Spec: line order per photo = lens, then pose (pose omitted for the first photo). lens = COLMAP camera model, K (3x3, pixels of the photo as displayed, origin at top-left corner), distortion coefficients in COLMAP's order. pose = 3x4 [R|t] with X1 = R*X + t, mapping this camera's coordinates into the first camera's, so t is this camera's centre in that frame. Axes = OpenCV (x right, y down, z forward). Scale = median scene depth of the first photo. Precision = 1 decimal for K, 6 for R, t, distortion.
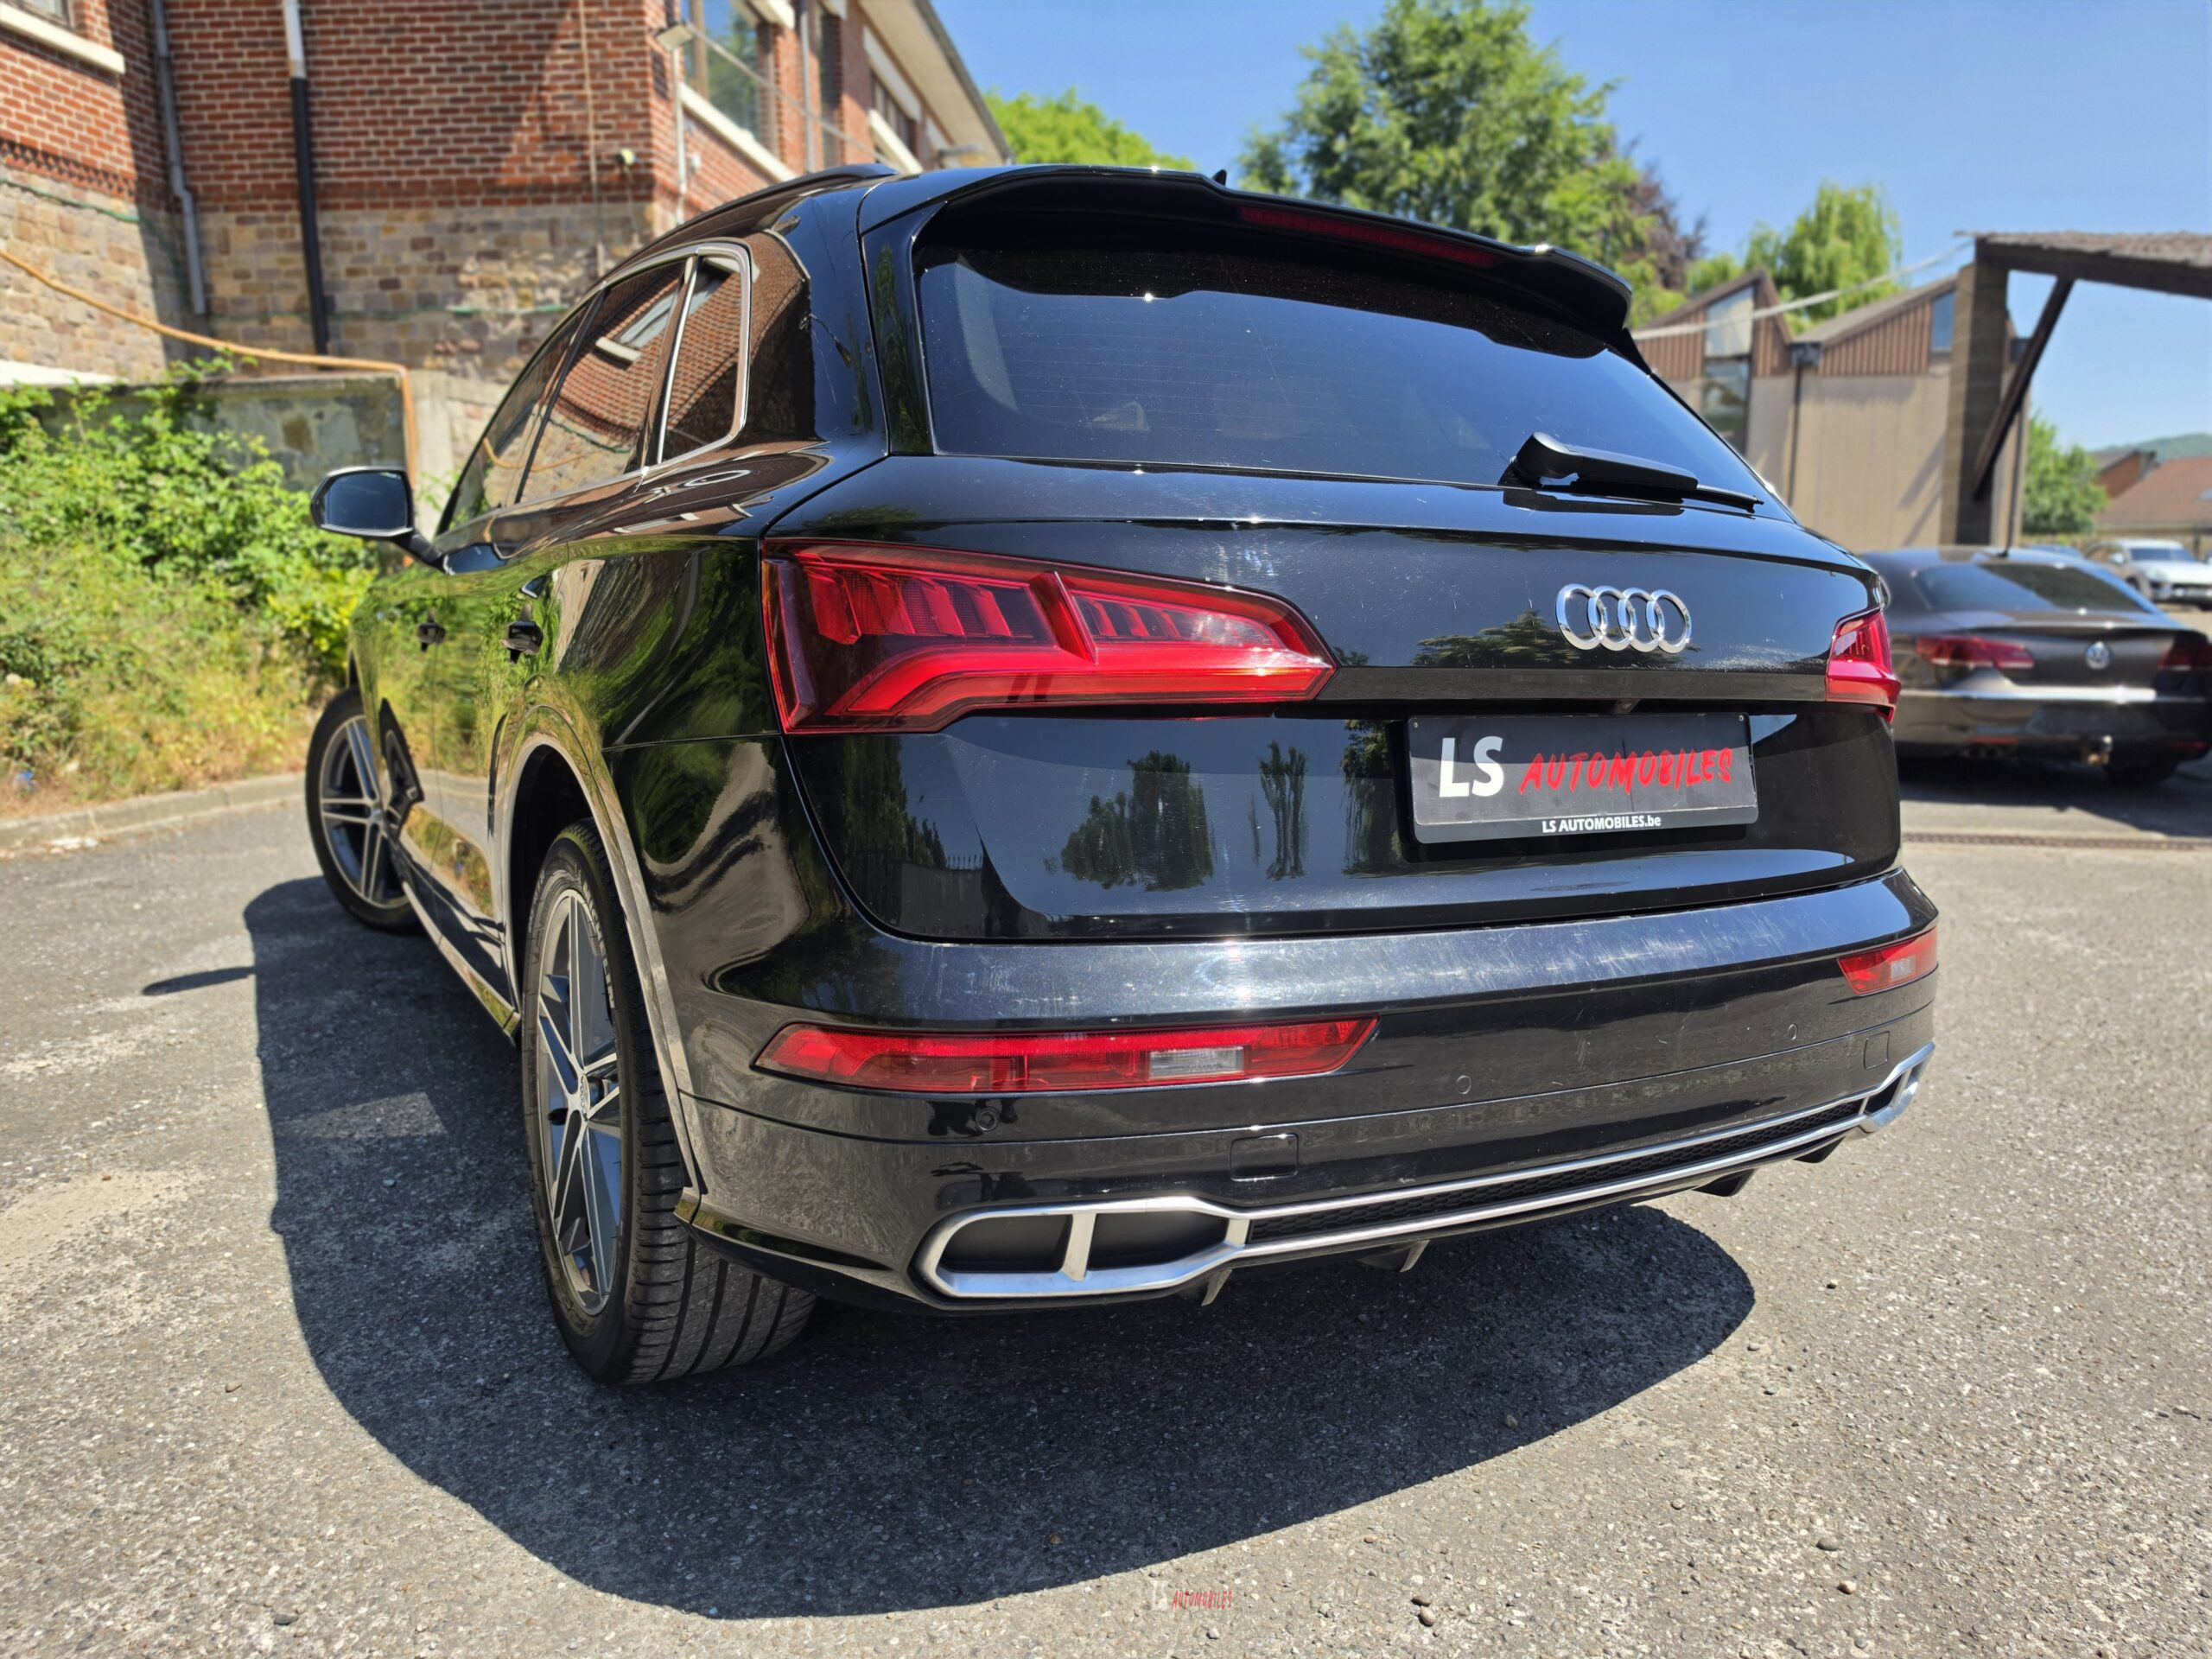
lens RADIAL K [[1582.3, 0, 1114.0], [0, 1582.3, 834.3], [0, 0, 1]] dist [-0.001552, 0.003165]
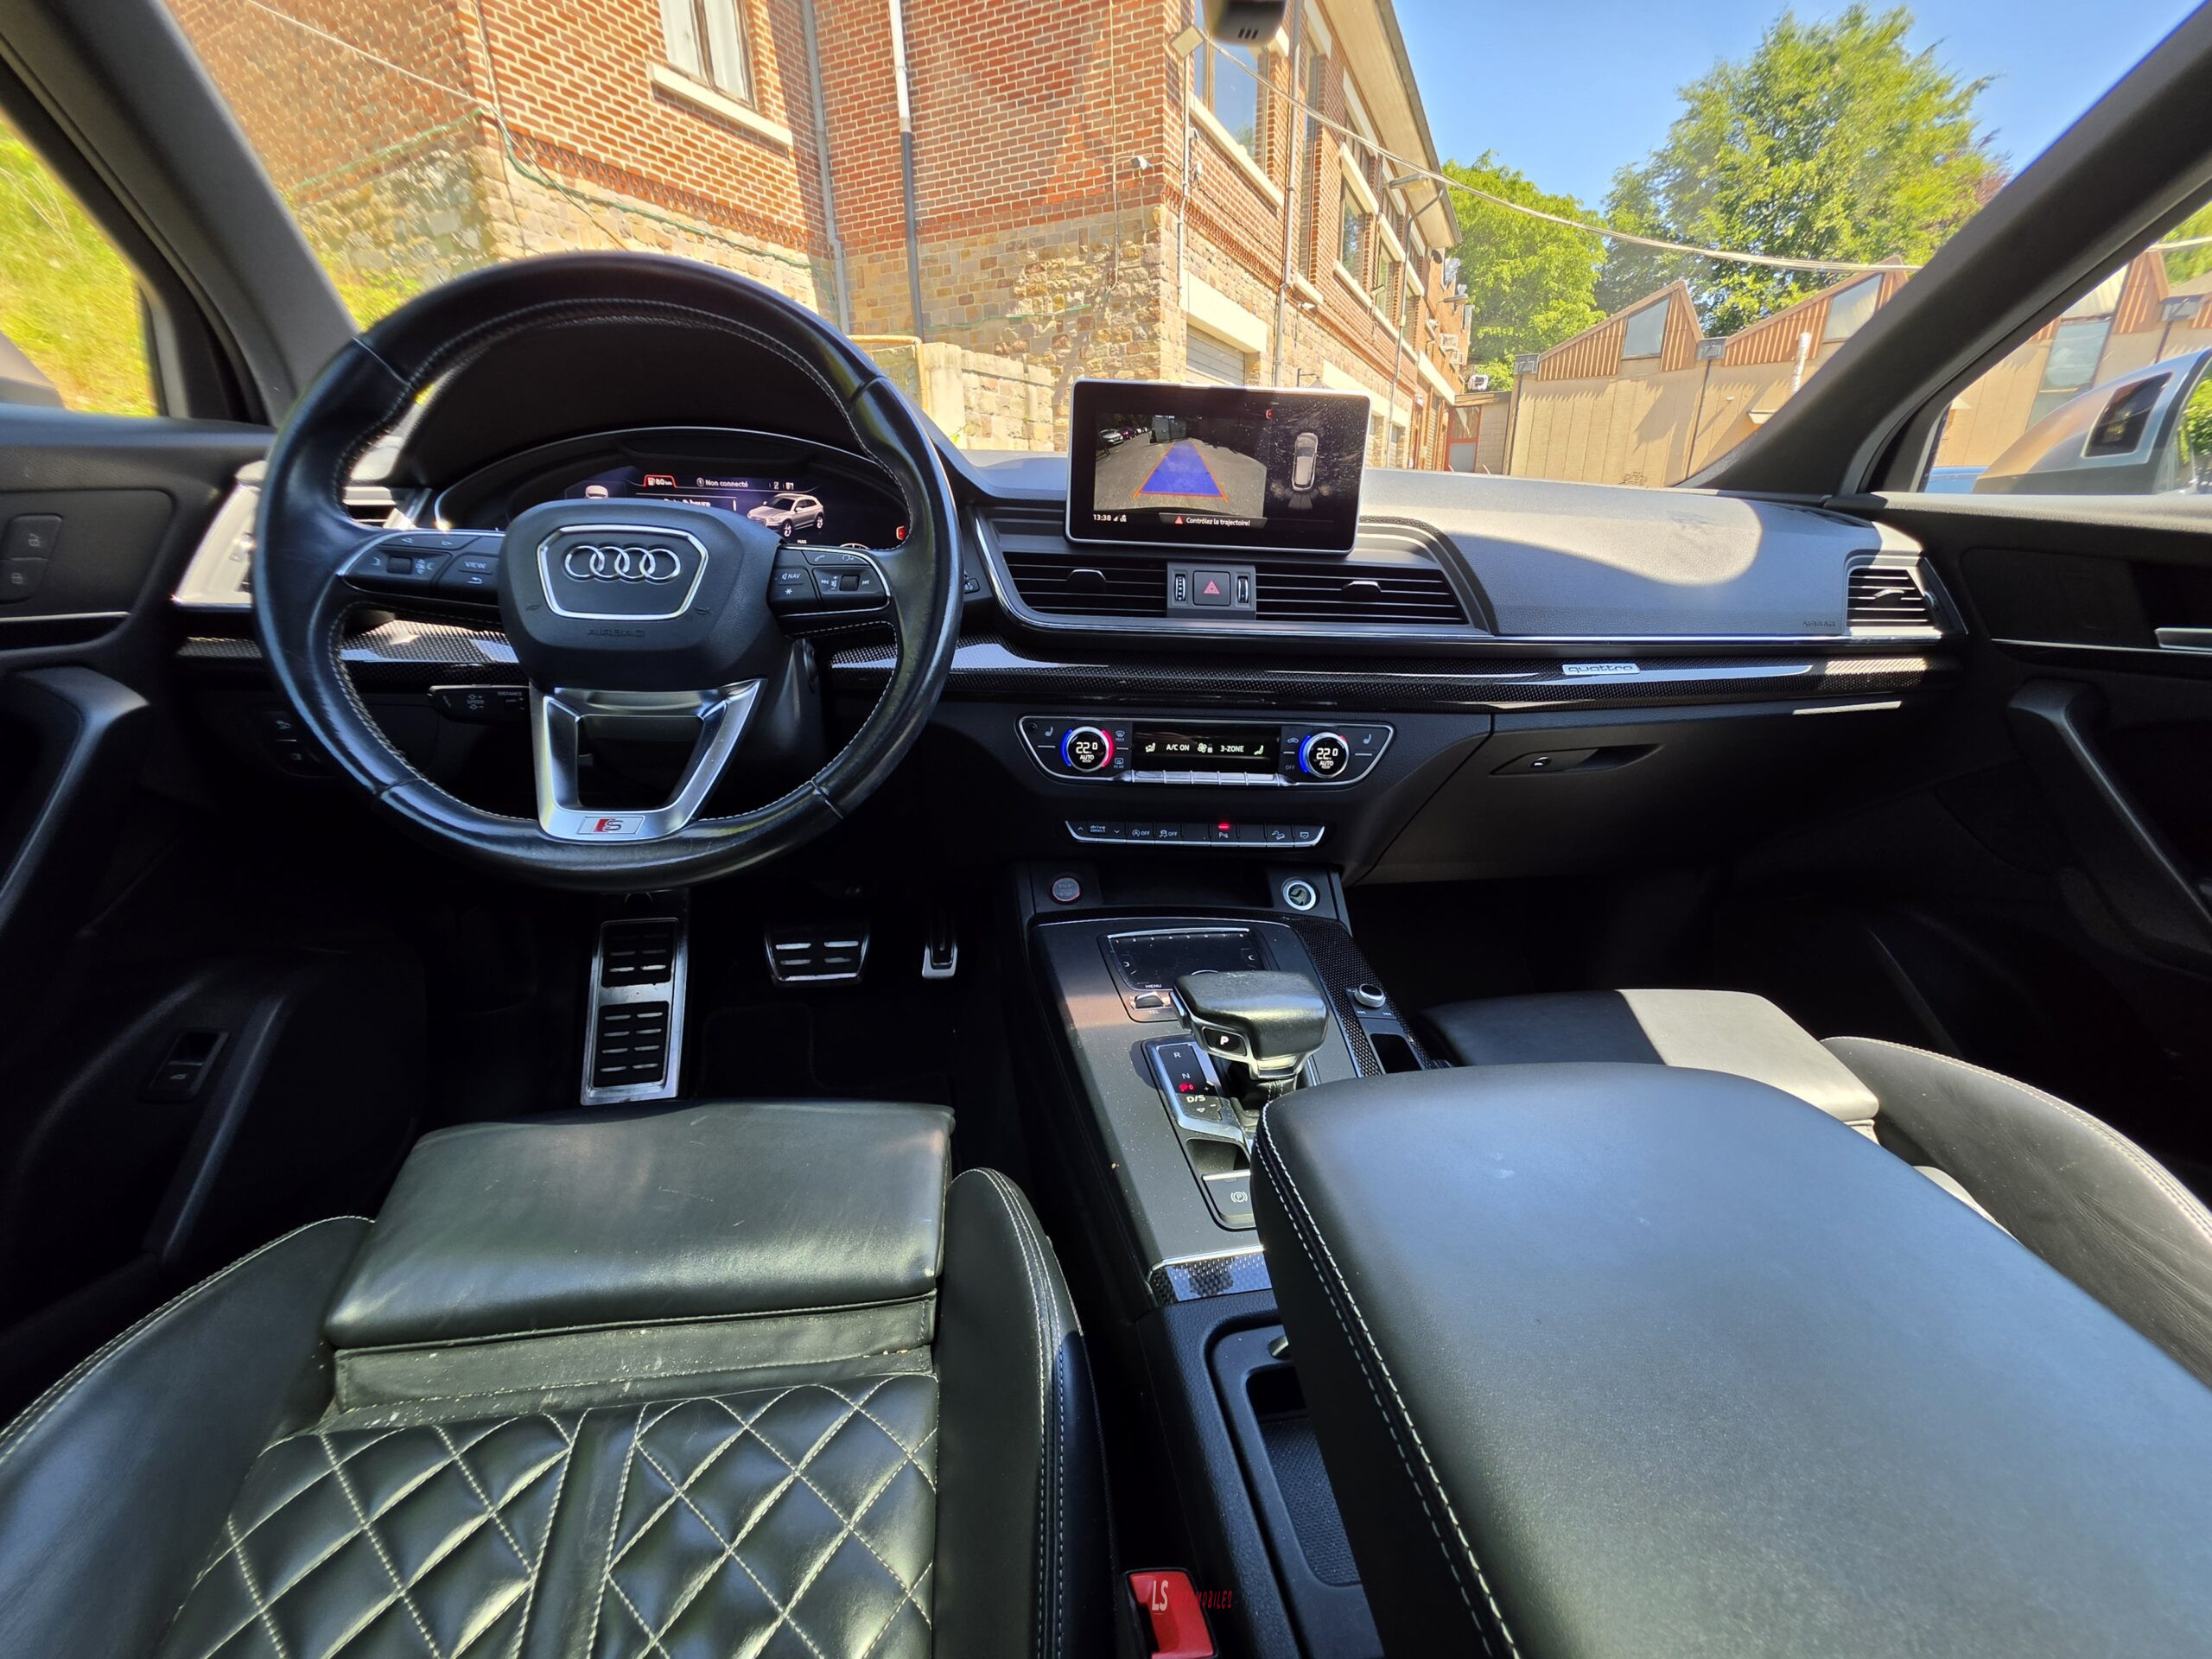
lens RADIAL K [[893.0, 0, 1082.9], [0, 893.0, 832.7], [0, 0, 1]] dist [-0.000382, -0.000191]
pose [[0.930716, 0.112437, -0.348030, -0.056457], [-0.051392, 0.982337, 0.179924, -0.049073], [0.362113, -0.149572, 0.920056, 0.283559]]
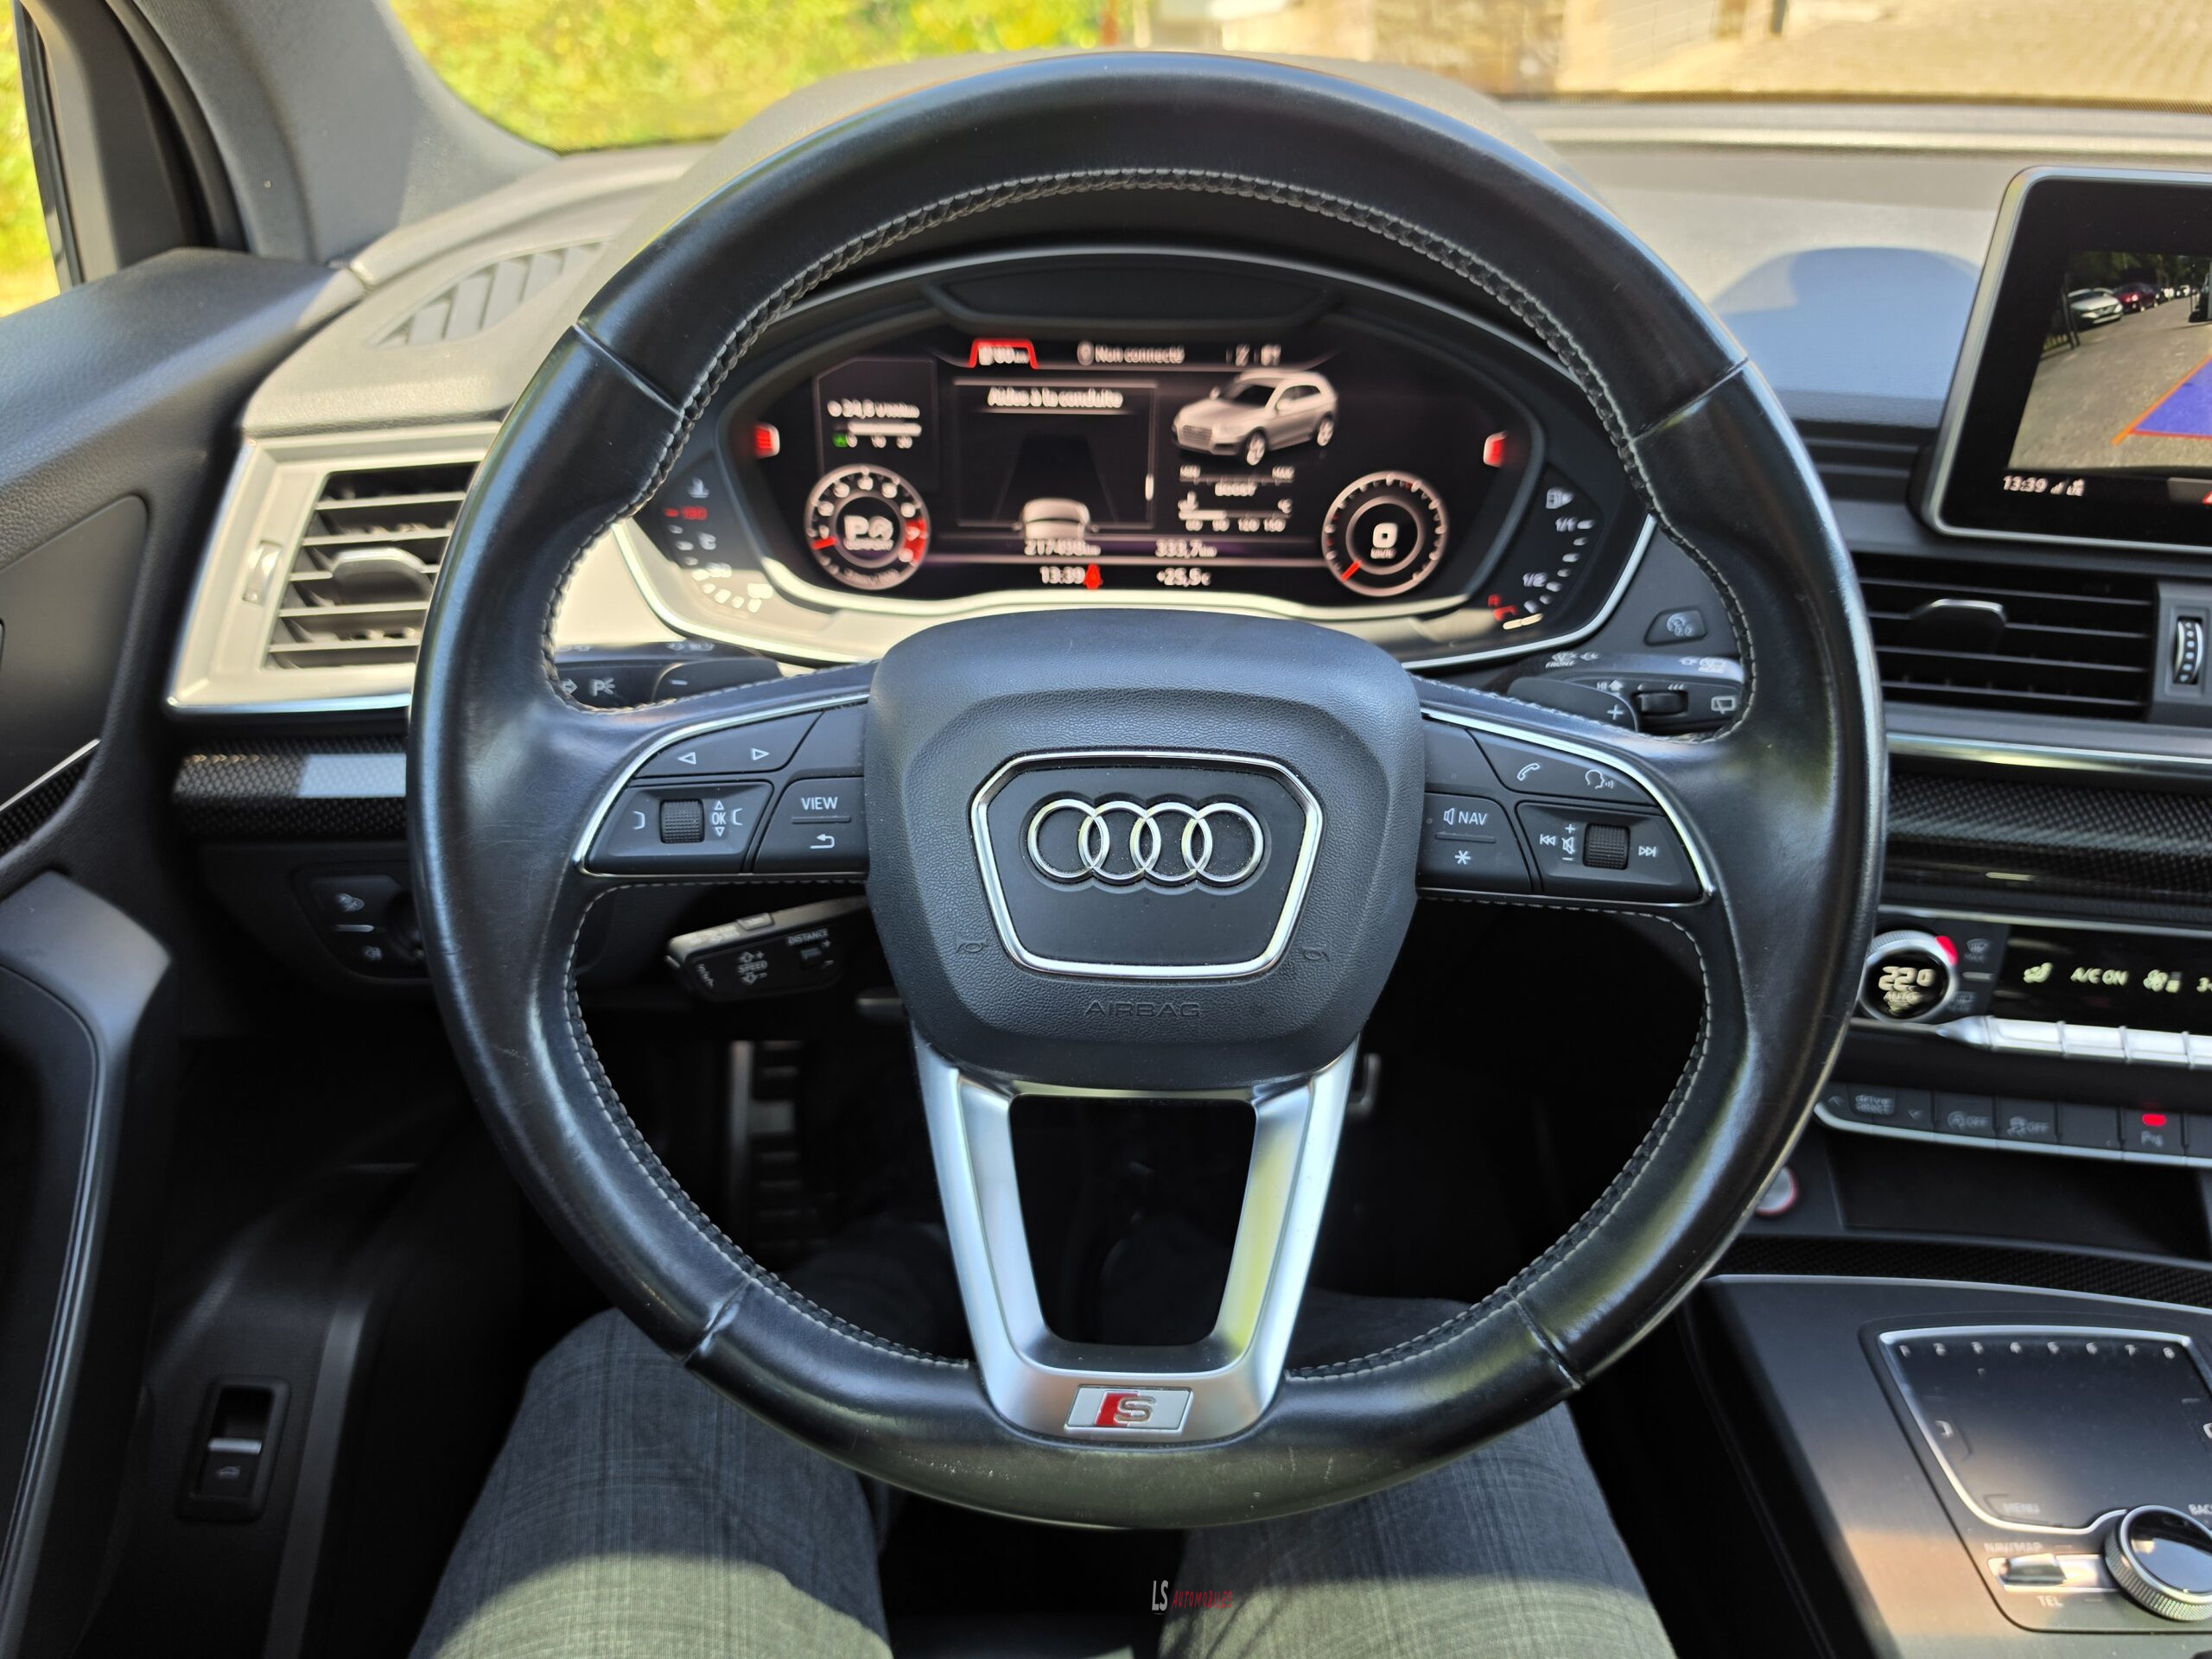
lens RADIAL K [[1582.3, 0, 1114.0], [0, 1582.3, 834.3], [0, 0, 1]] dist [-0.001552, 0.003165]
pose [[0.865203, 0.231907, -0.444571, -0.078067], [-0.053308, 0.924137, 0.378324, -0.065345], [0.498580, -0.303627, 0.811928, 0.288660]]
